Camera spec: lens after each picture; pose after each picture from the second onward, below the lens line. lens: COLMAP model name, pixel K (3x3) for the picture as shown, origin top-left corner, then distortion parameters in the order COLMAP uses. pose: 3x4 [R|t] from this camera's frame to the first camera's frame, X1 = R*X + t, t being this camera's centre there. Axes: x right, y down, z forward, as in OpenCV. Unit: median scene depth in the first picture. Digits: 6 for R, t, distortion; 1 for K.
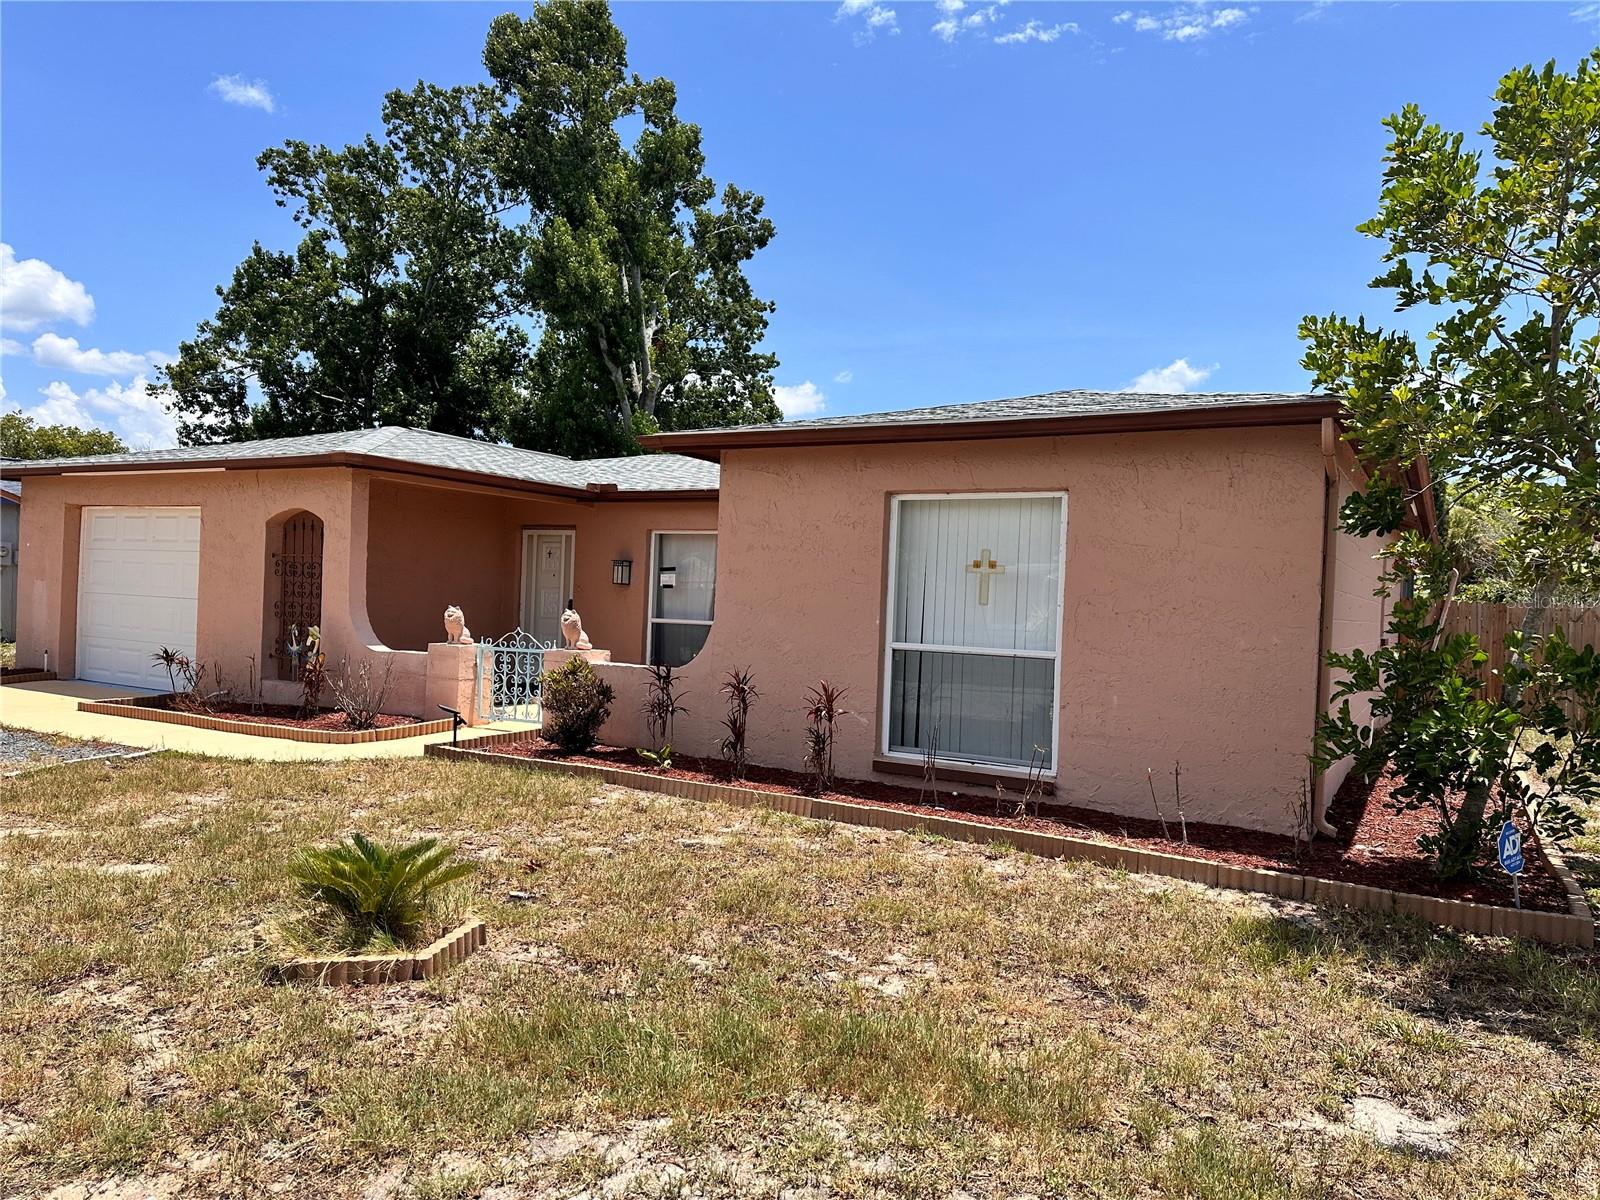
lens RADIAL K [[1117.1, 0, 791.6], [0, 1117.1, 619.1], [0, 0, 1]] dist [0.205053, -0.357413]
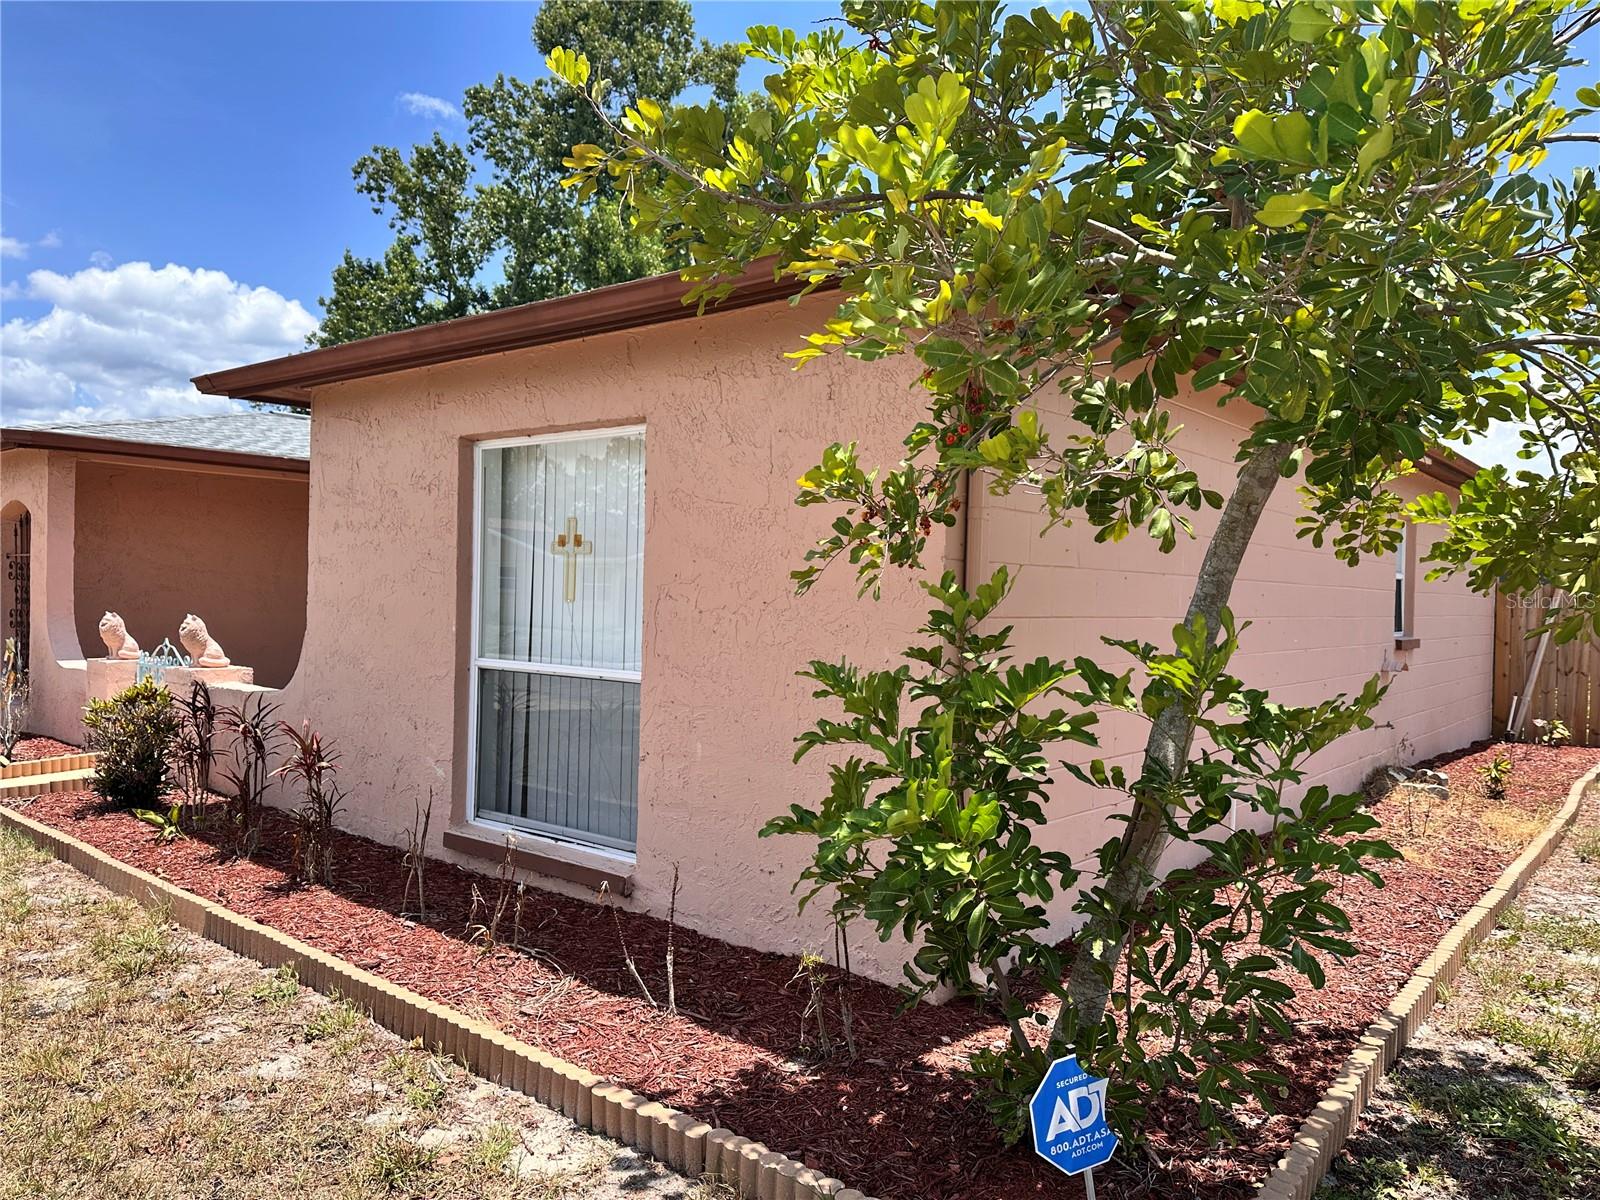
lens RADIAL K [[1136.6, 0, 788.5], [0, 1136.6, 607.1], [0, 0, 1]] dist [0.132262, -0.206238]
pose [[0.984339, -0.012612, -0.175837, 0.092269], [0.010509, 0.999862, -0.012885, 0.000147], [0.175975, 0.010835, 0.984335, 0.079475]]
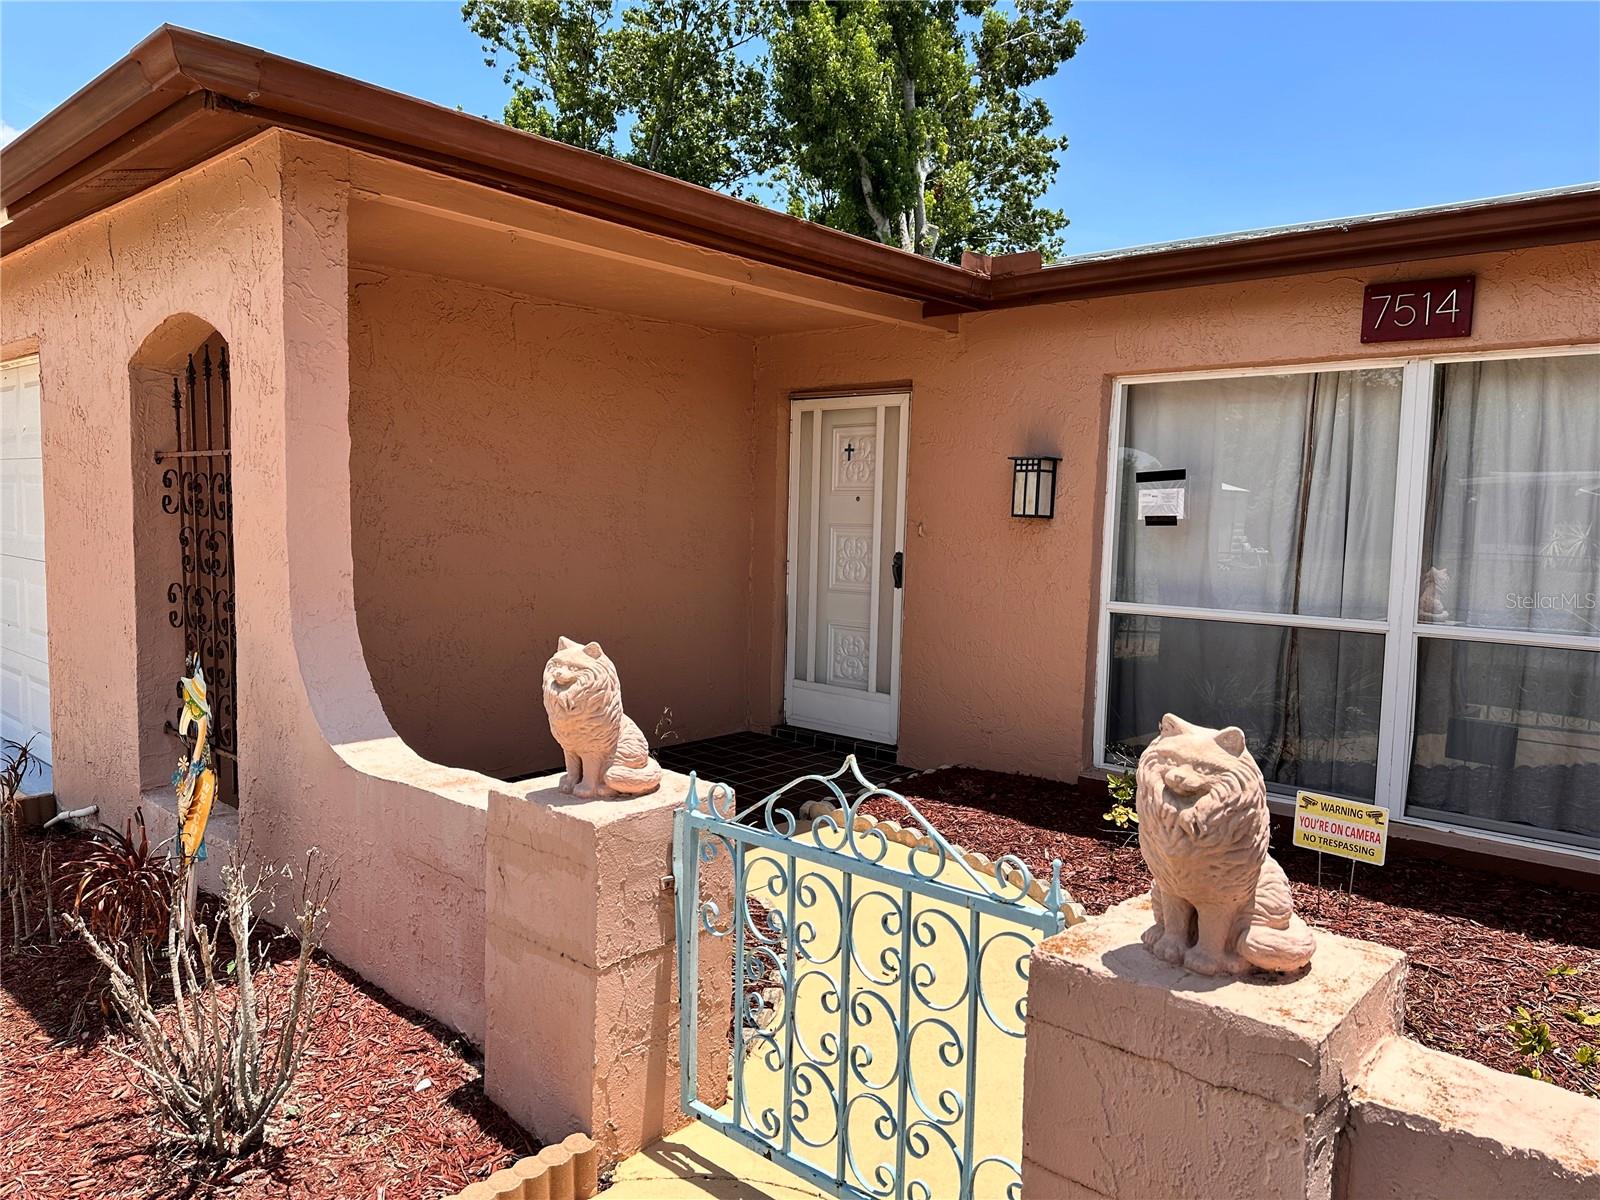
lens RADIAL K [[1106.6, 0, 786.1], [0, 1106.6, 601.1], [0, 0, 1]] dist [0.128392, -0.228258]
pose [[0.978665, 0.004364, -0.205414, -0.059817], [0.007702, 0.998292, 0.057905, -0.009530], [0.205316, -0.058251, 0.976961, 0.225407]]
